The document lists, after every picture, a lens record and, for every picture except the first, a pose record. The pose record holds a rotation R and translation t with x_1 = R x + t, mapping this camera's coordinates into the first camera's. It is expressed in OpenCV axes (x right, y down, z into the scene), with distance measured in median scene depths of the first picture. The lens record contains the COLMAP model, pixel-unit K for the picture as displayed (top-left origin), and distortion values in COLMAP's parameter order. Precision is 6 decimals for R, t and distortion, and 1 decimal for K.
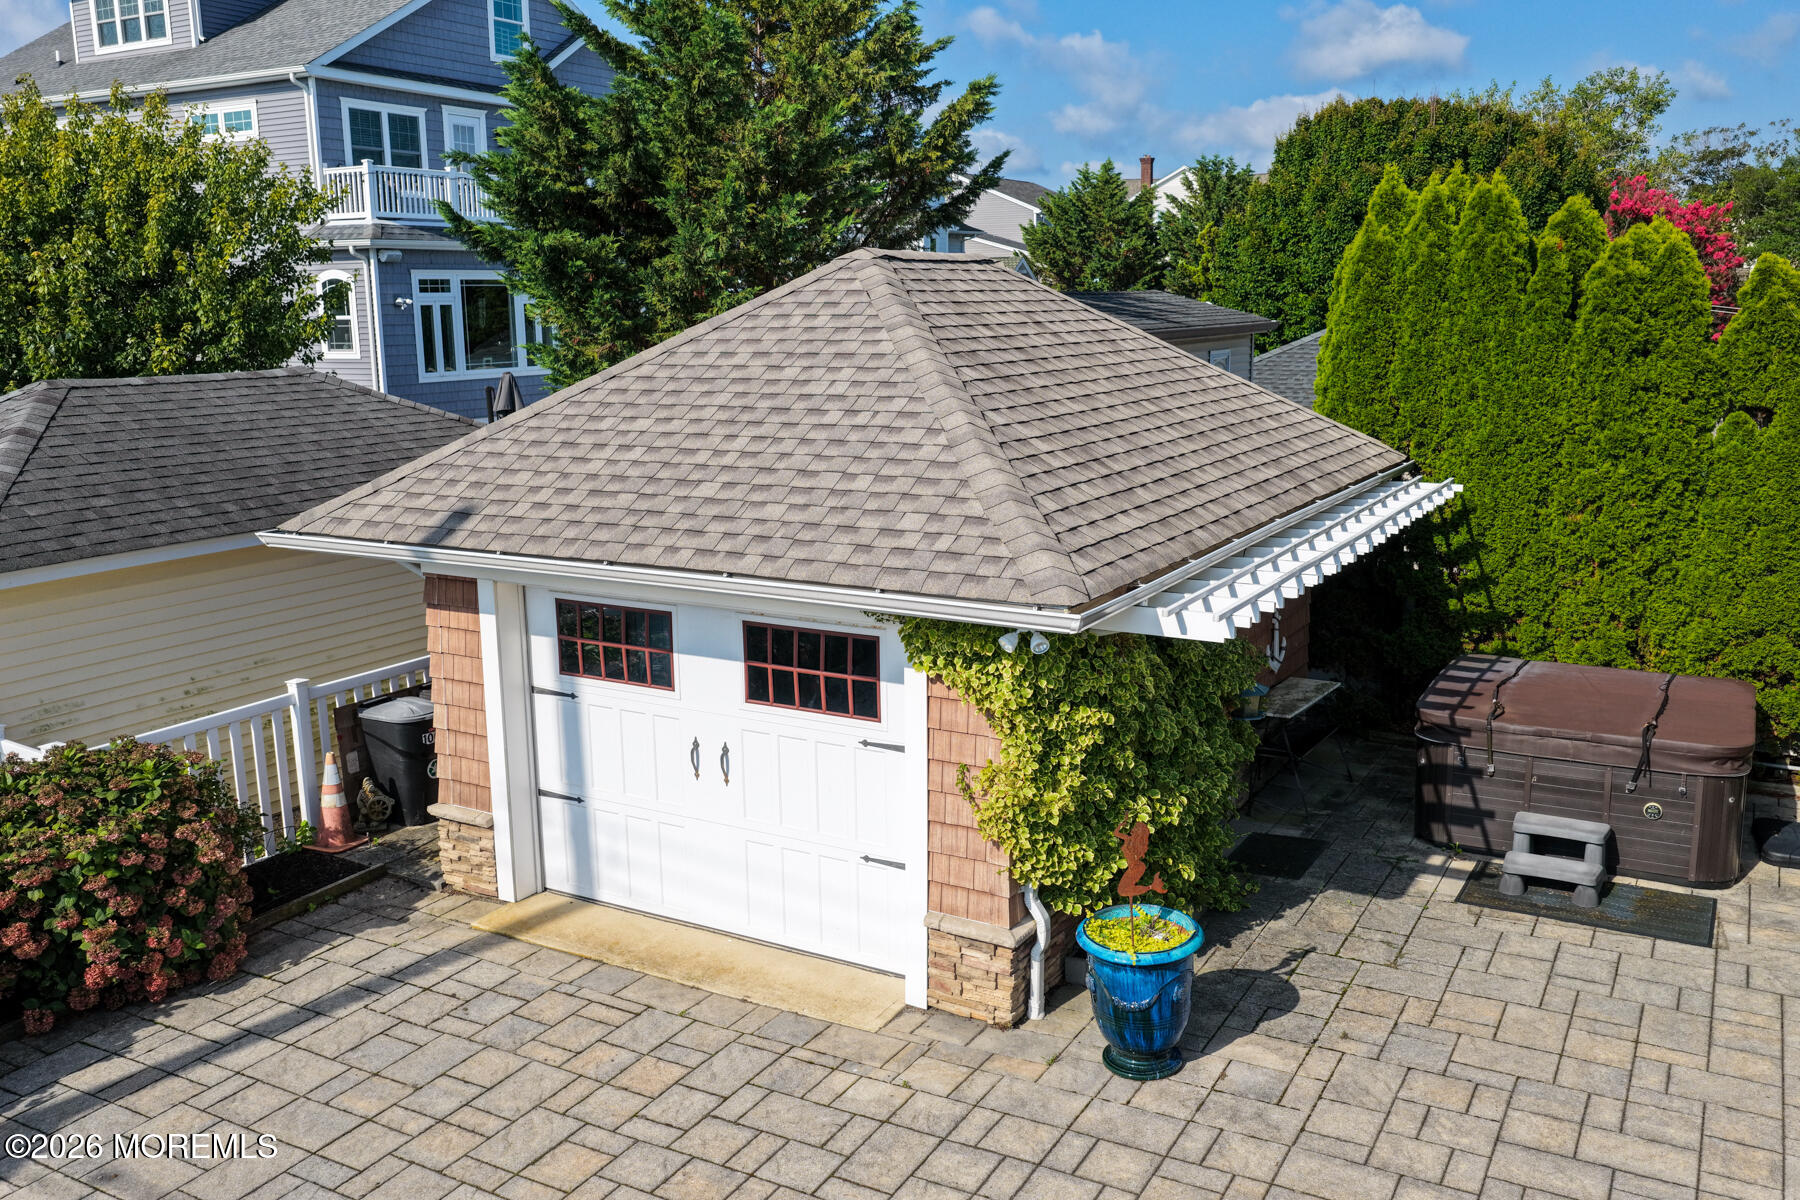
lens RADIAL K [[1496.8, 0, 900.0], [0, 1496.8, 600.0], [0, 0, 1]] dist [-0.007165, 0.024591]
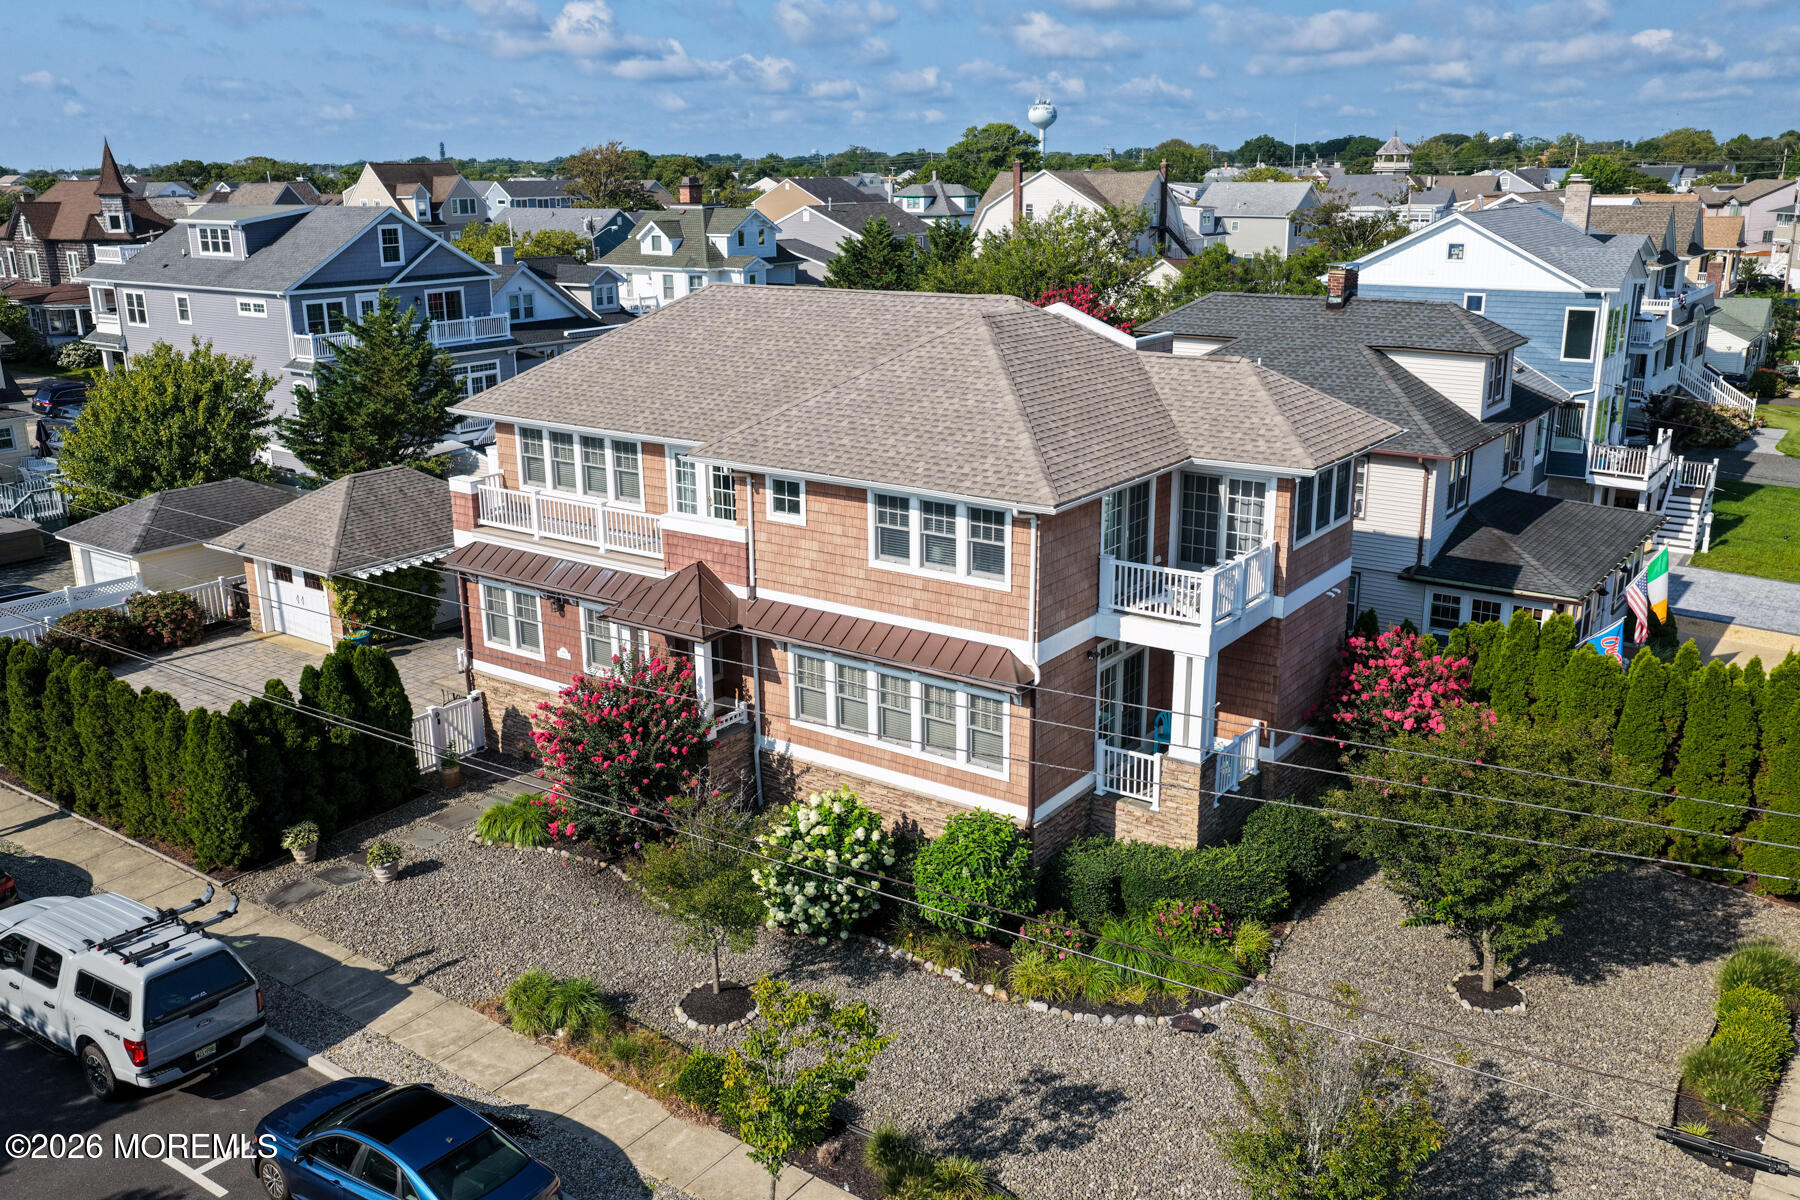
lens RADIAL K [[1496.8, 0, 900.0], [0, 1496.8, 600.0], [0, 0, 1]] dist [-0.007165, 0.024591]
pose [[0.994946, 0.031598, -0.095314, 1.914337], [-0.023451, 0.996070, 0.085410, -0.289200], [0.097639, -0.082743, 0.991776, -2.982277]]
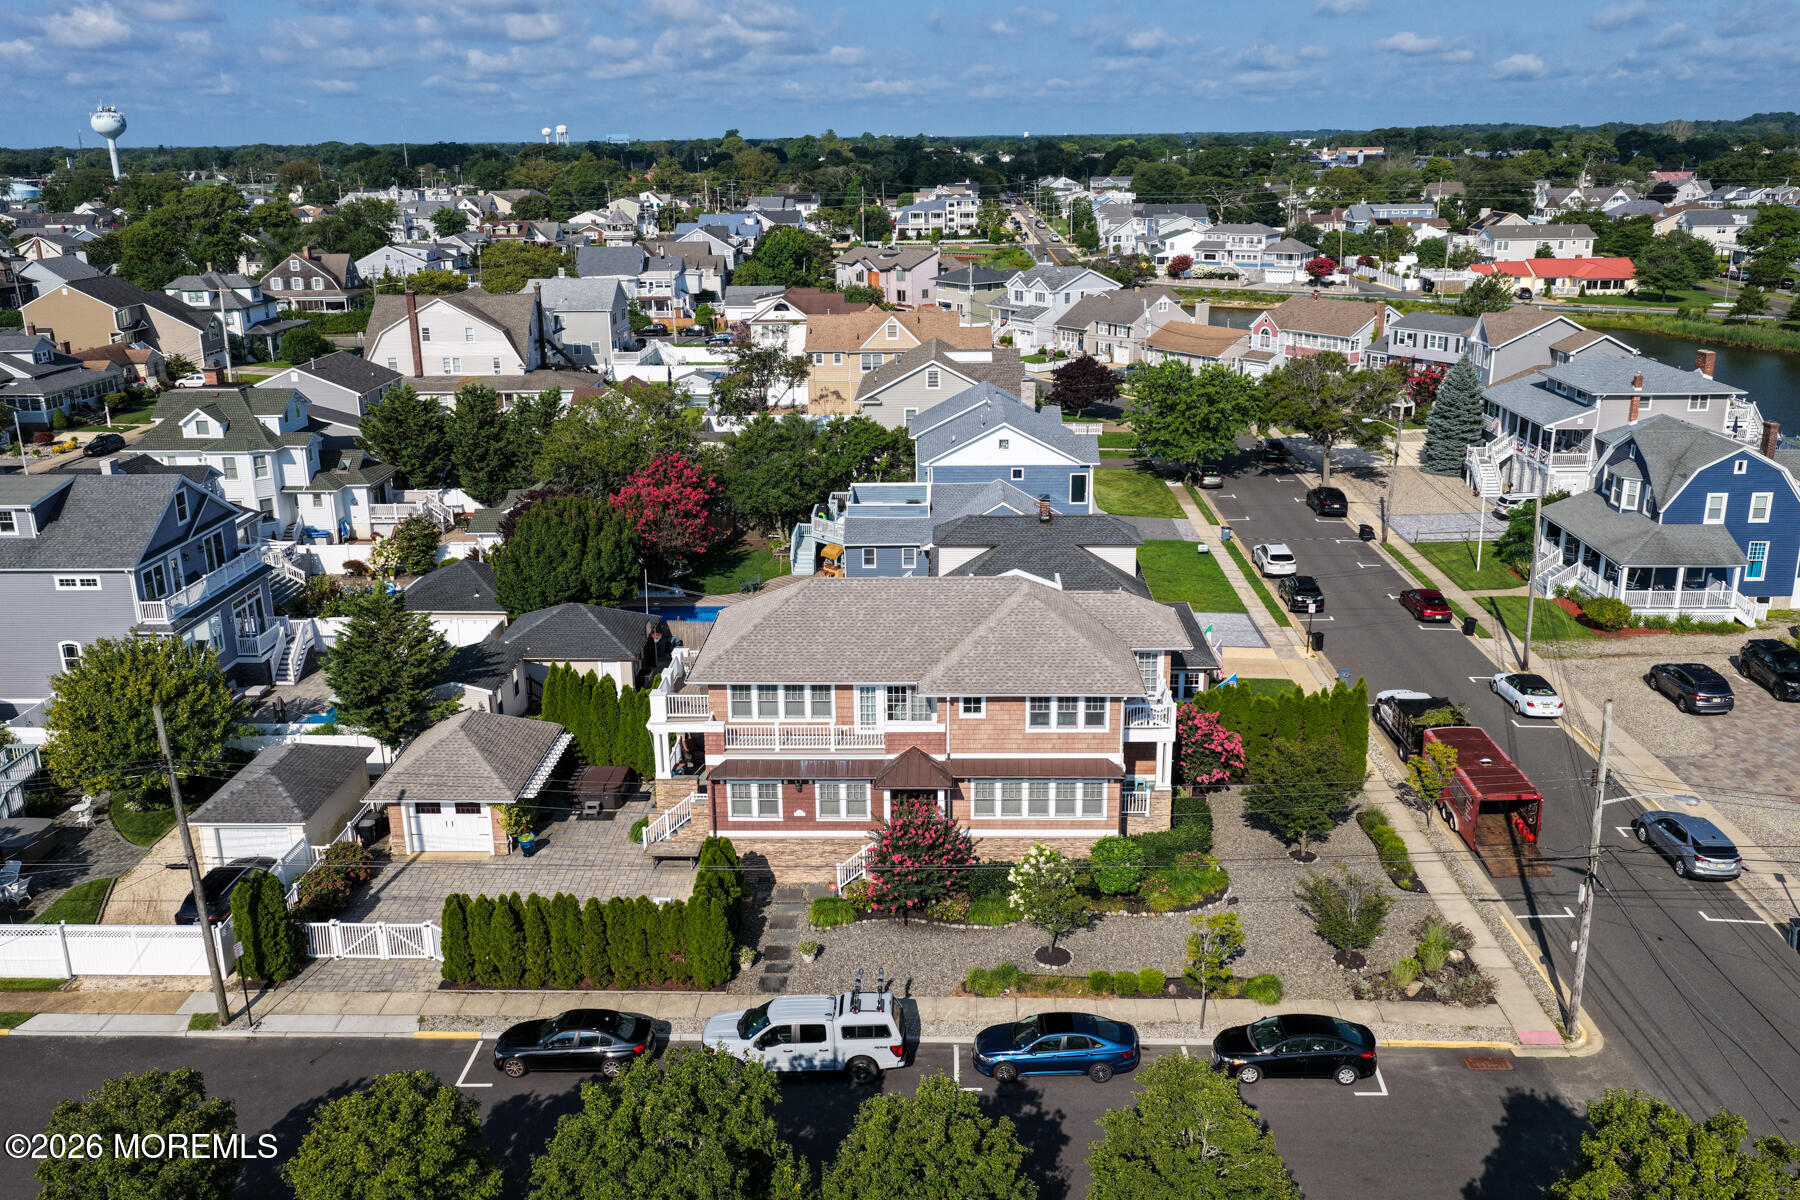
lens RADIAL K [[1496.8, 0, 900.0], [0, 1496.8, 600.0], [0, 0, 1]] dist [-0.007165, 0.024591]
pose [[0.880521, -0.139534, 0.453004, -1.058437], [0.096126, 0.988398, 0.117601, -1.230440], [-0.464158, -0.060004, 0.883718, -4.771429]]
